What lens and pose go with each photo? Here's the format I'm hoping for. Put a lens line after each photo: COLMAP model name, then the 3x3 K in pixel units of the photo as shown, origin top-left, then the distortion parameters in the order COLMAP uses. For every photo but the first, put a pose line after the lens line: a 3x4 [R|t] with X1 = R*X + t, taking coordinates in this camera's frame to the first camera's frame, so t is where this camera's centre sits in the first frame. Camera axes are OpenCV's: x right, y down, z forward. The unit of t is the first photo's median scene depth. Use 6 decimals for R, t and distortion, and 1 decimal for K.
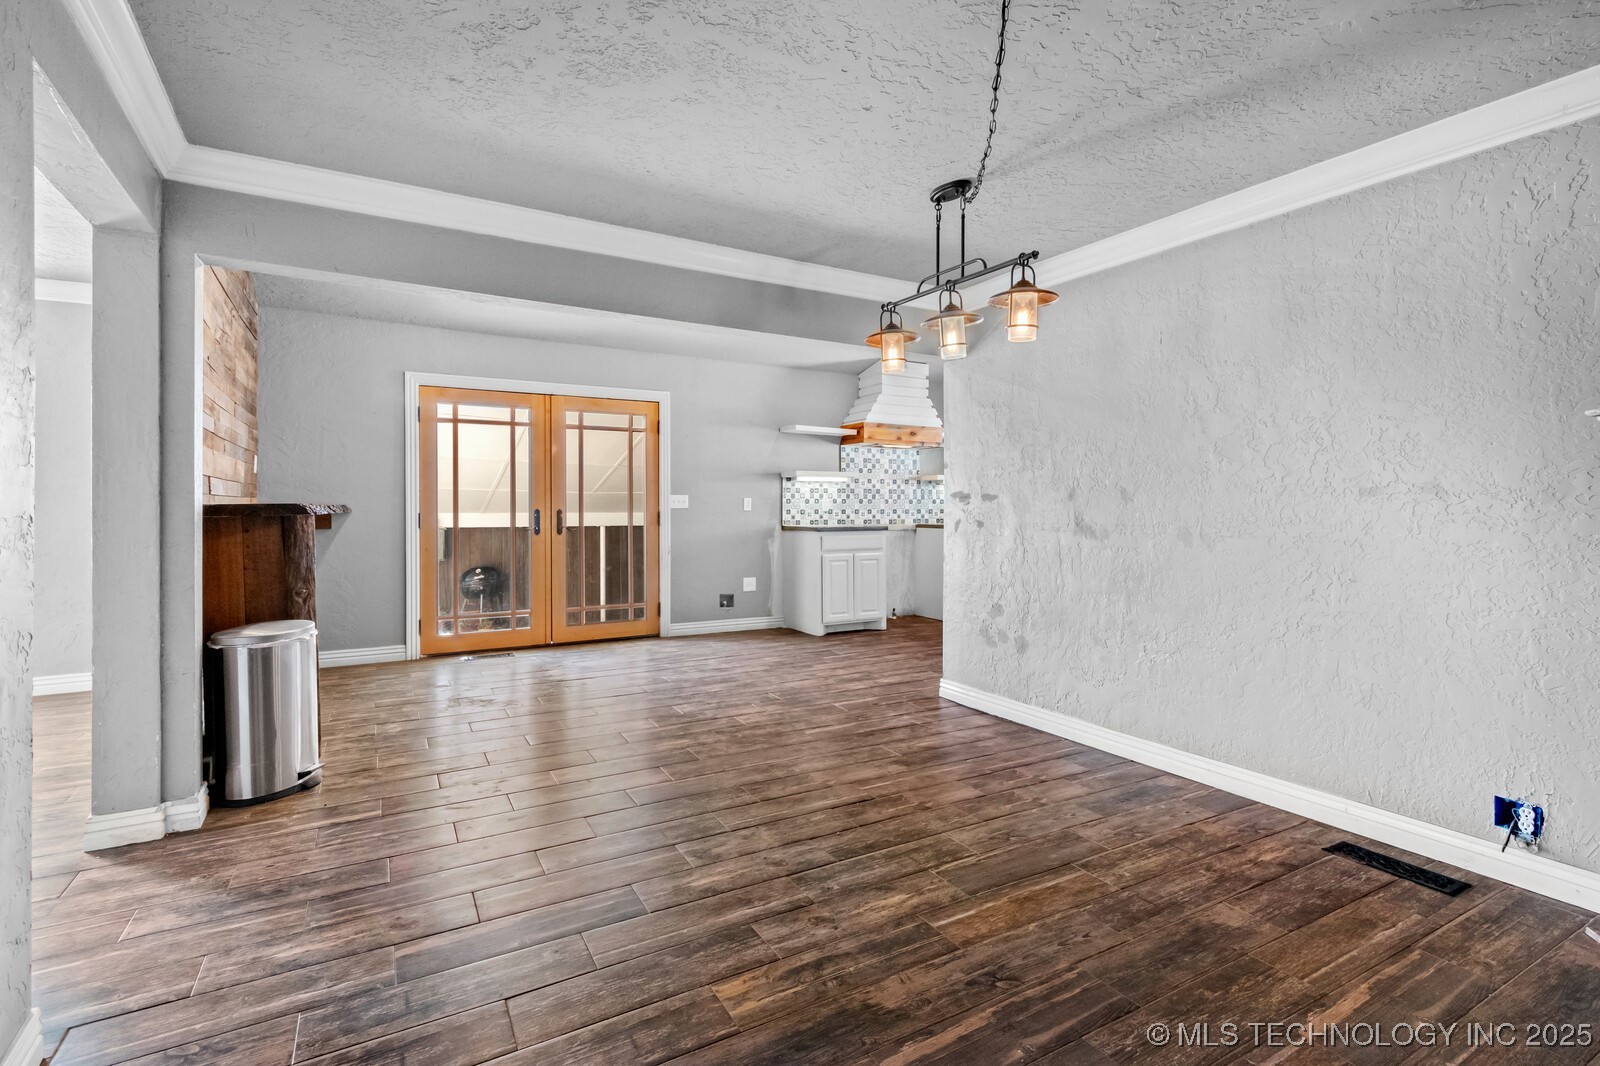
lens RADIAL K [[721.8, 0, 797.9], [0, 721.8, 504.2], [0, 0, 1]] dist [-0.000019, -0.000128]
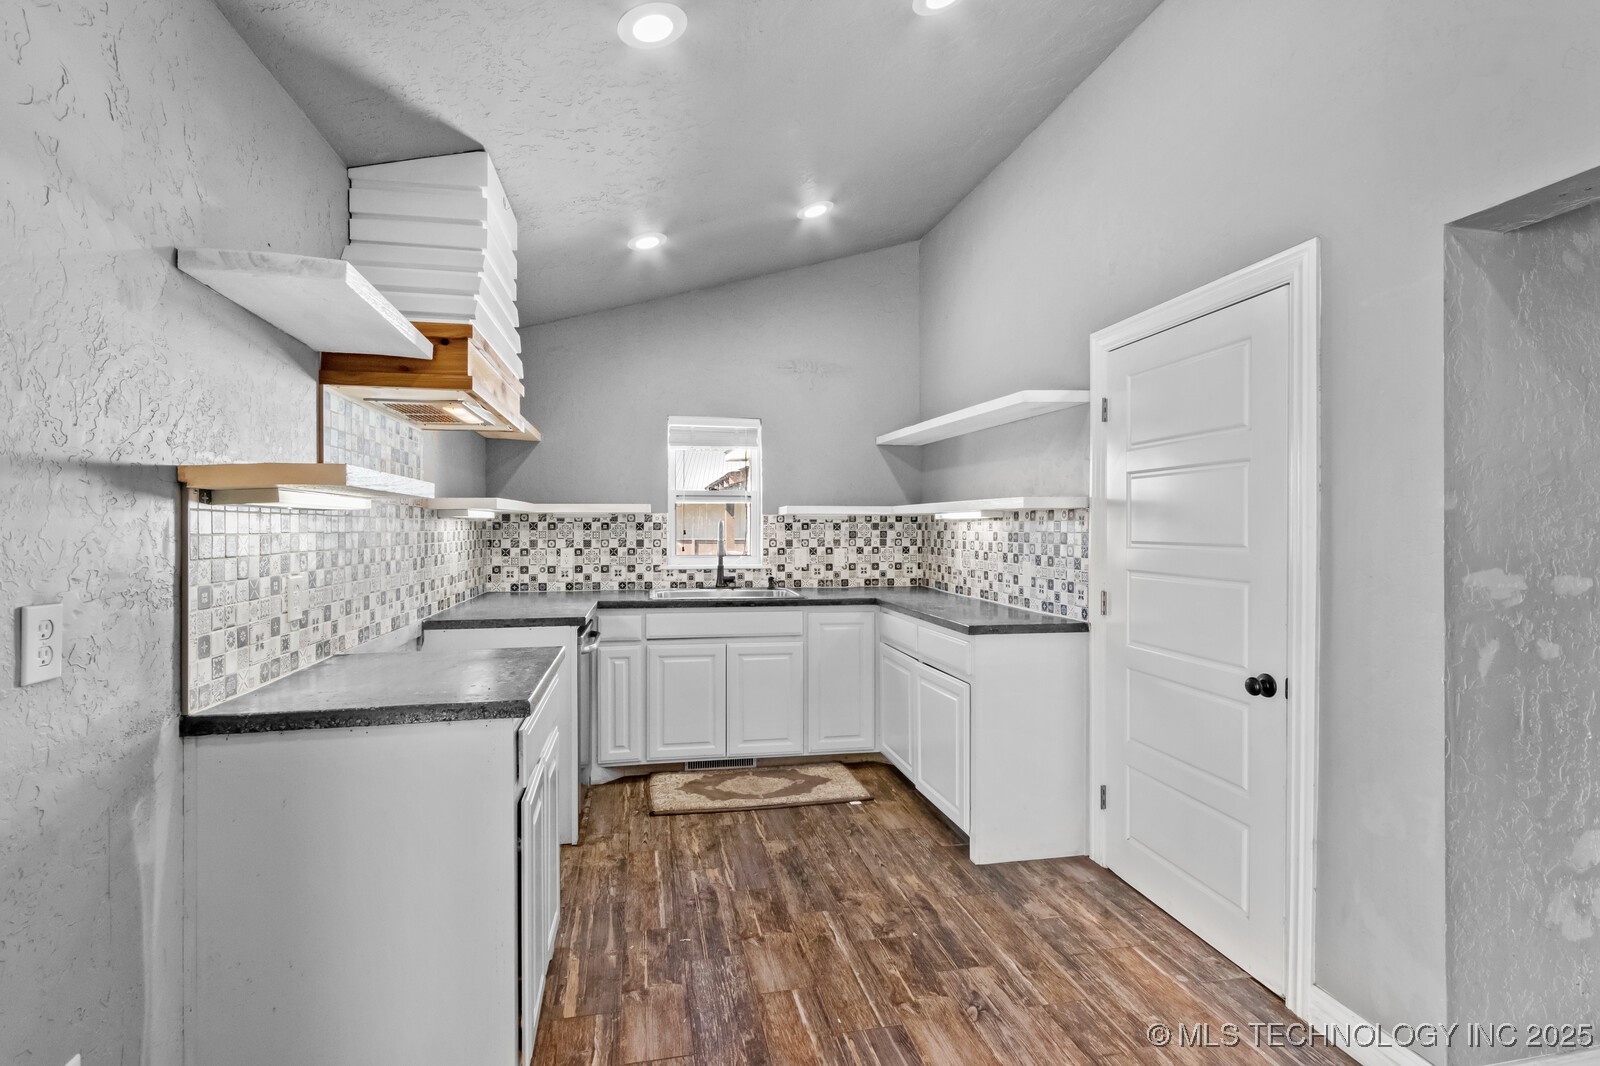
lens RADIAL K [[747.2, 0, 797.0], [0, 747.2, 523.7], [0, 0, 1]] dist [-0.000578, -0.000377]
pose [[0.287424, 0.004013, 0.957795, -0.178963], [0.000365, 0.999991, -0.004299, -0.025488], [-0.957803, 0.001586, 0.287420, 0.765642]]
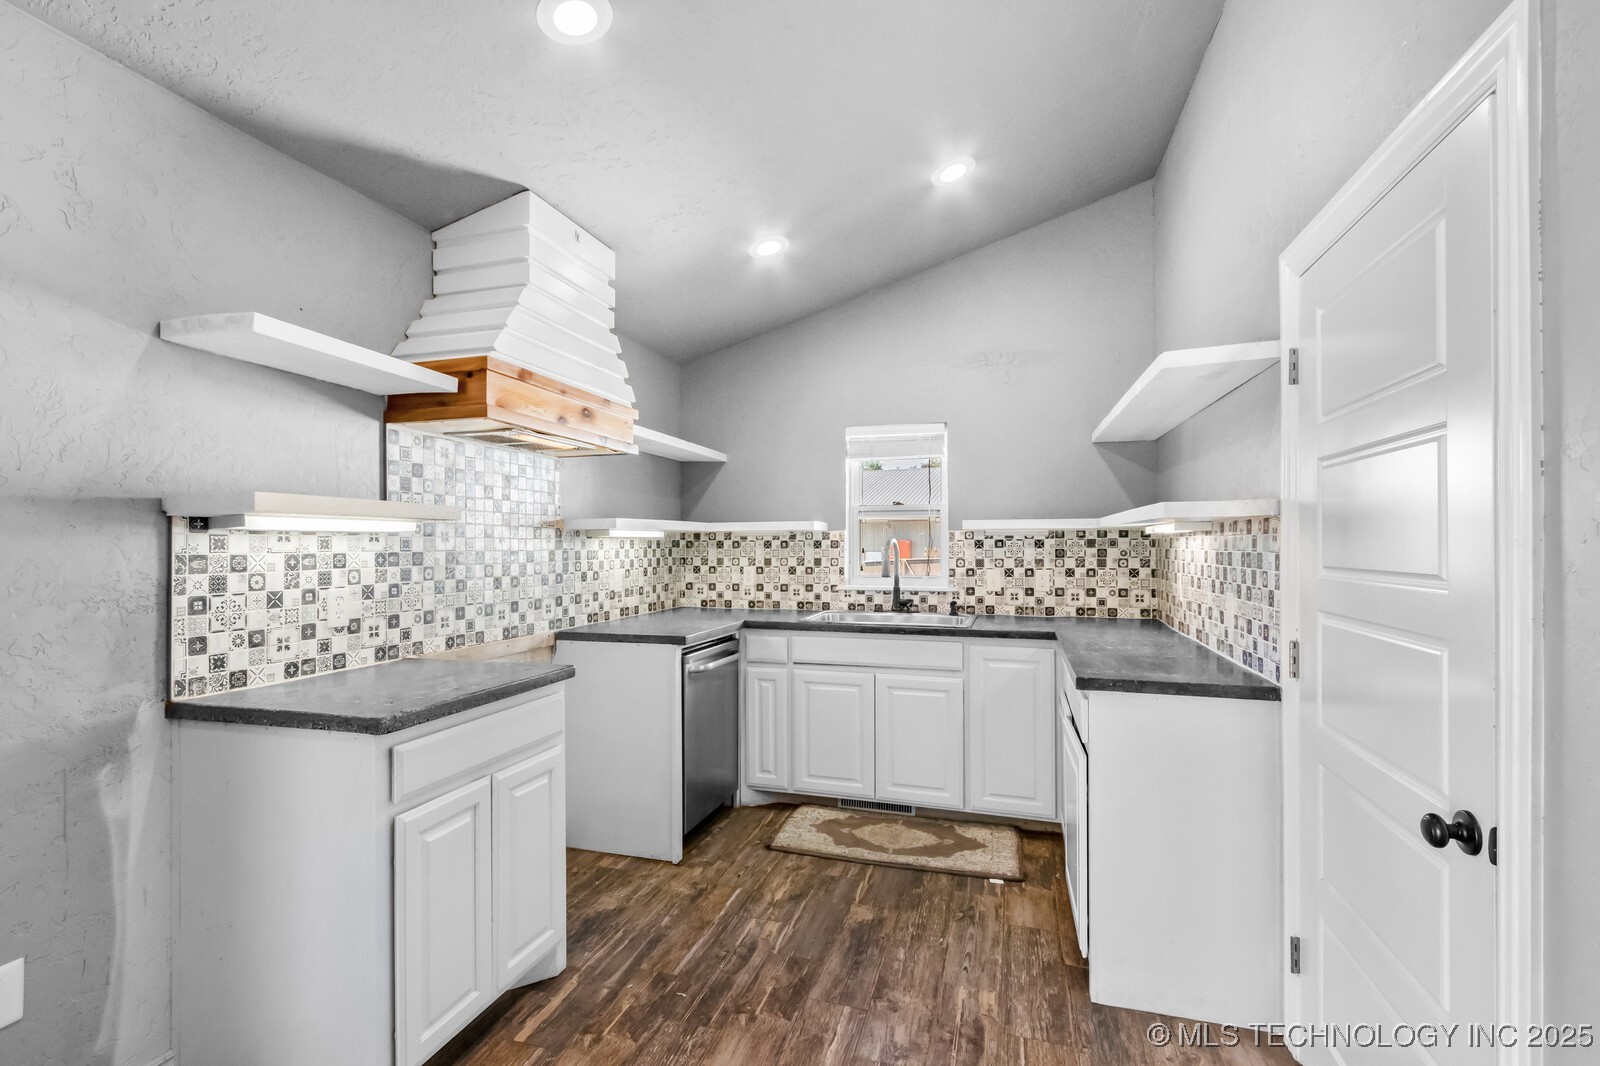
lens RADIAL K [[748.8, 0, 792.9], [0, 748.8, 538.4], [0, 0, 1]] dist [0.001530, -0.000672]
pose [[0.714019, 0.003183, 0.700119, -0.050306], [0.003982, 0.999955, -0.008608, -0.025716], [-0.700115, 0.008935, 0.713974, 0.650198]]
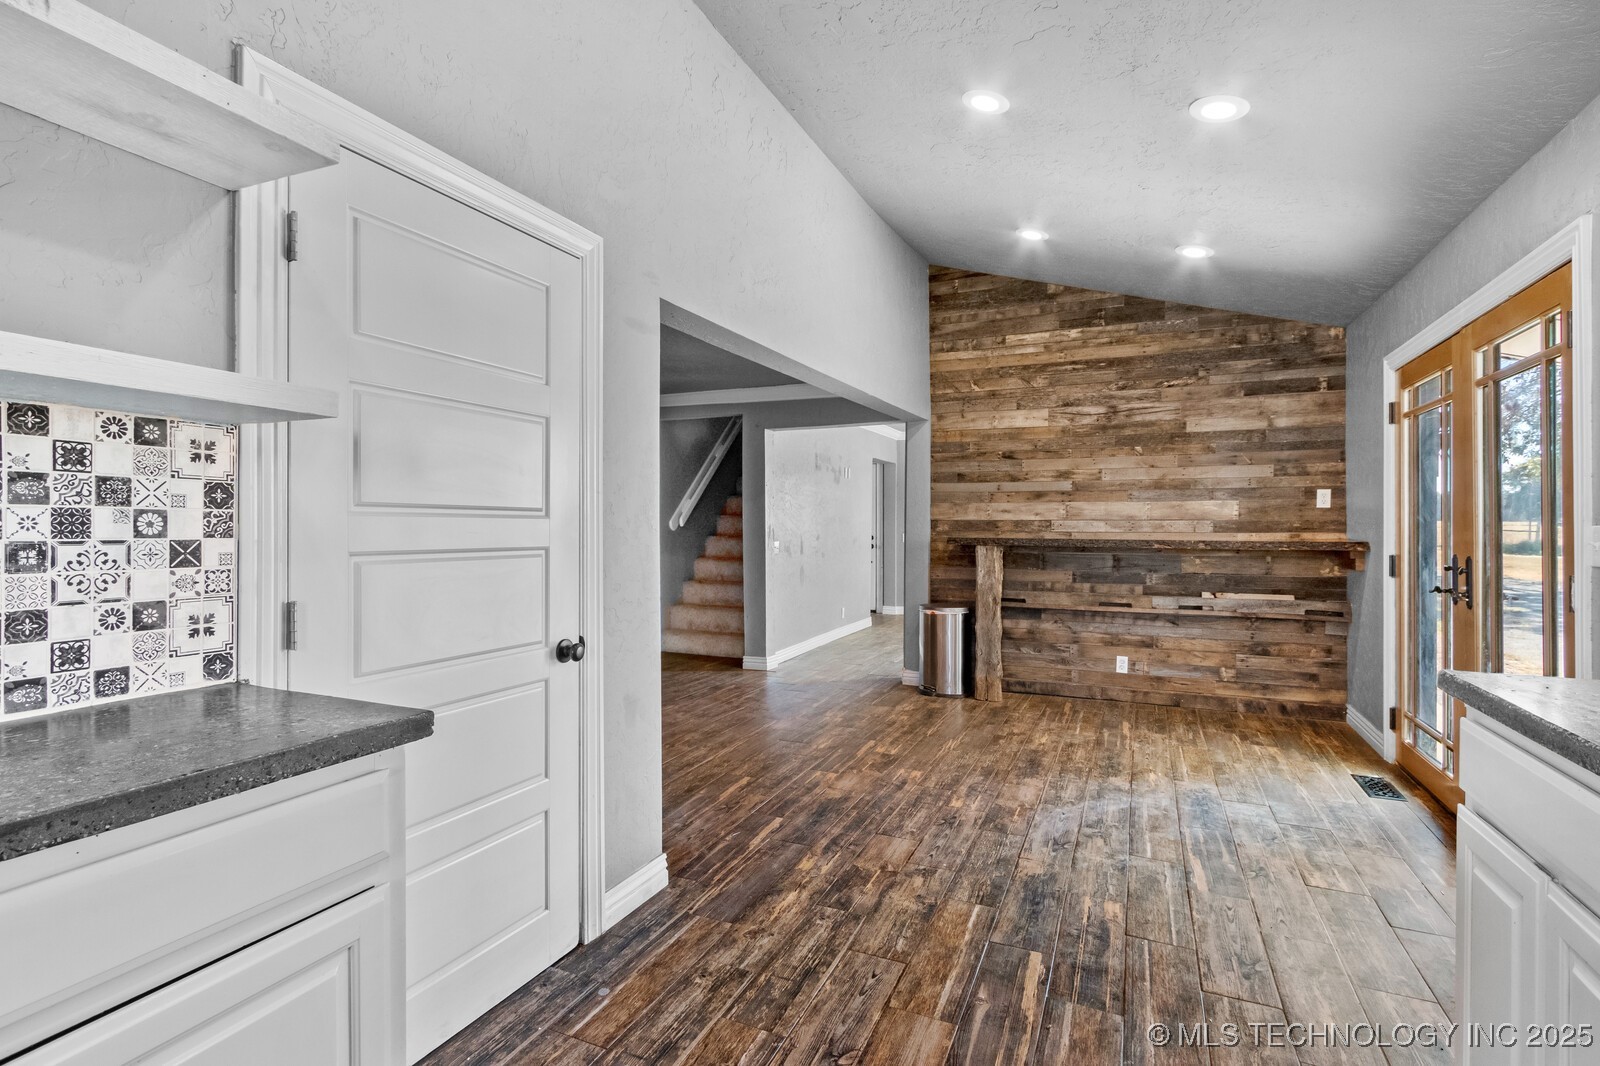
lens RADIAL K [[748.8, 0, 792.9], [0, 748.8, 538.4], [0, 0, 1]] dist [0.001530, -0.000672]
pose [[-0.804428, 0.005286, -0.594026, 0.295700], [-0.003377, 0.999904, 0.013471, -0.009808], [0.594040, 0.012842, -0.804333, 0.975930]]
